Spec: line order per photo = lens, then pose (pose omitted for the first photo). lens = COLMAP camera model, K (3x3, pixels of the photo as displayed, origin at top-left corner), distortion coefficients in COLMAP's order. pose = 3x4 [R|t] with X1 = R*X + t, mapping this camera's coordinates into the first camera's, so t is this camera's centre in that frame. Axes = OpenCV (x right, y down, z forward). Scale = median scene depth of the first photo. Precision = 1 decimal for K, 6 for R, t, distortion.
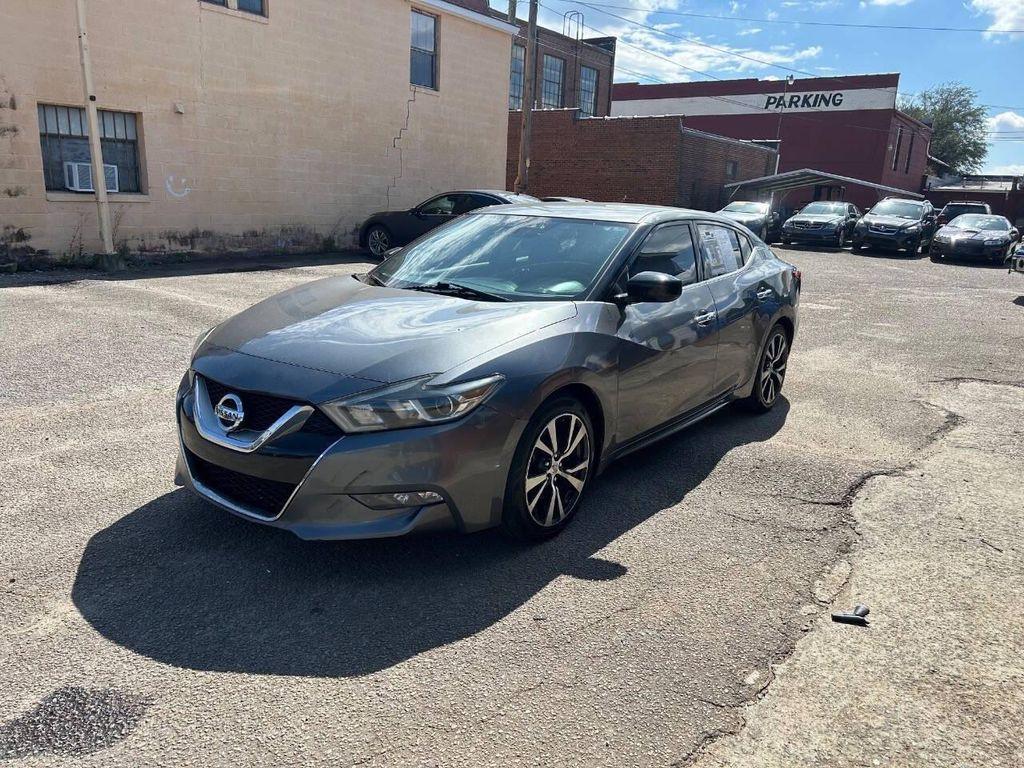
lens RADIAL K [[779.1, 0, 518.8], [0, 779.1, 390.8], [0, 0, 1]] dist [0.051371, -0.049982]
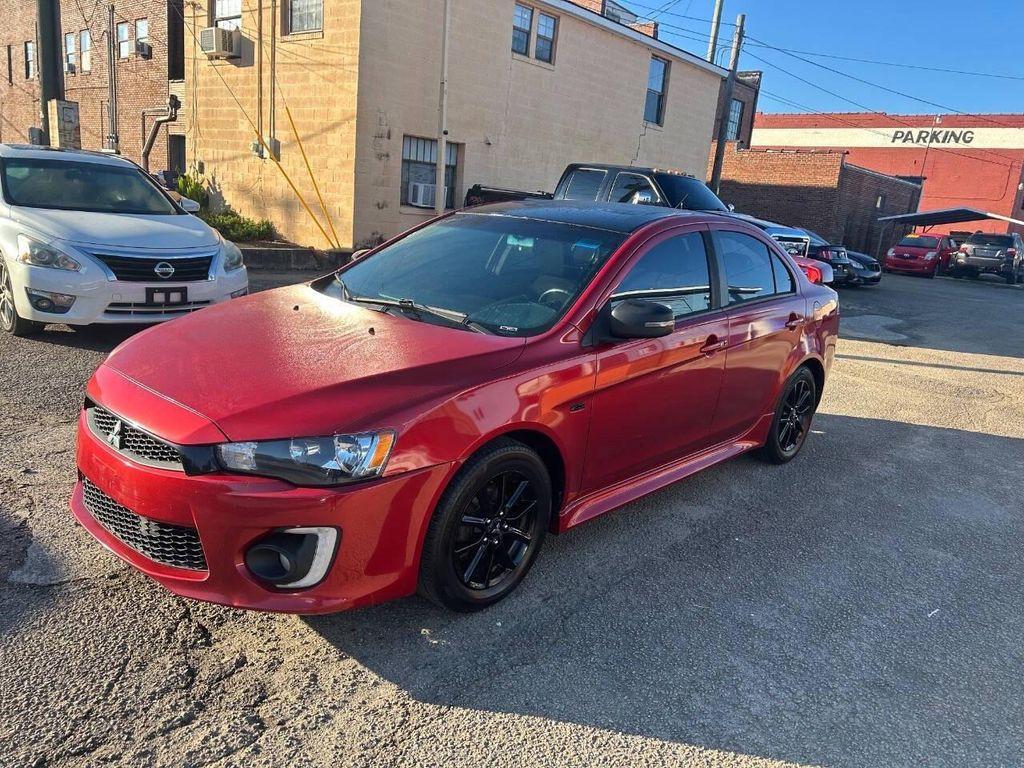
lens RADIAL K [[779.1, 0, 517.9], [0, 779.1, 378.3], [0, 0, 1]] dist [0.051371, -0.049982]
pose [[0.994333, 0.066042, -0.083313, -0.114485], [-0.068798, 0.997160, -0.030649, 0.016222], [0.081053, 0.036207, 0.996052, -0.075261]]
